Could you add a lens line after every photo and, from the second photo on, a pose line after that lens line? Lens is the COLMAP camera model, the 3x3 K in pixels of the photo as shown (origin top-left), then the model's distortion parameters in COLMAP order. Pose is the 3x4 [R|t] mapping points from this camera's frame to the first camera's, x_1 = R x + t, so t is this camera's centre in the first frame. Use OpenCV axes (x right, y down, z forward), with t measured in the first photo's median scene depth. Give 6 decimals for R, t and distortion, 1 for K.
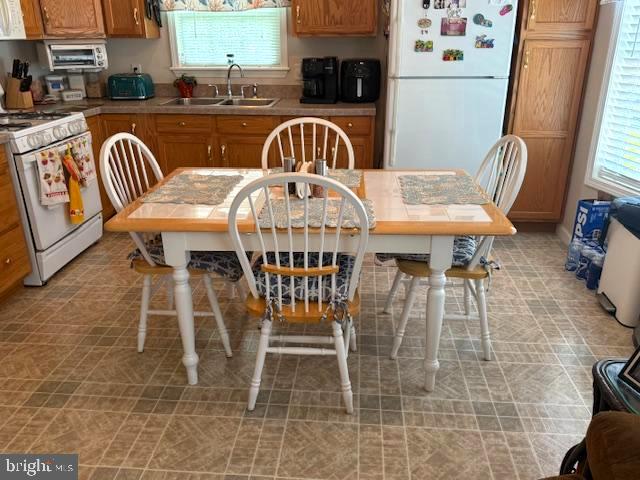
lens RADIAL K [[521.7, 0, 320.0], [0, 521.7, 240.0], [0, 0, 1]] dist [0.081081, -0.131939]
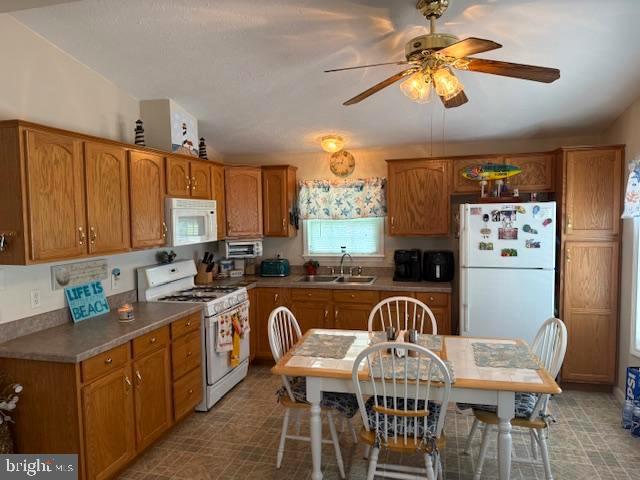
lens RADIAL K [[446.3, 0, 320.0], [0, 446.3, 240.0], [0, 0, 1]] dist [0.074070, -0.103678]
pose [[0.984031, 0.002177, -0.177981, -0.025807], [-0.056418, 0.952181, -0.300279, -0.003201], [0.168817, 0.305525, 0.937099, -0.219682]]
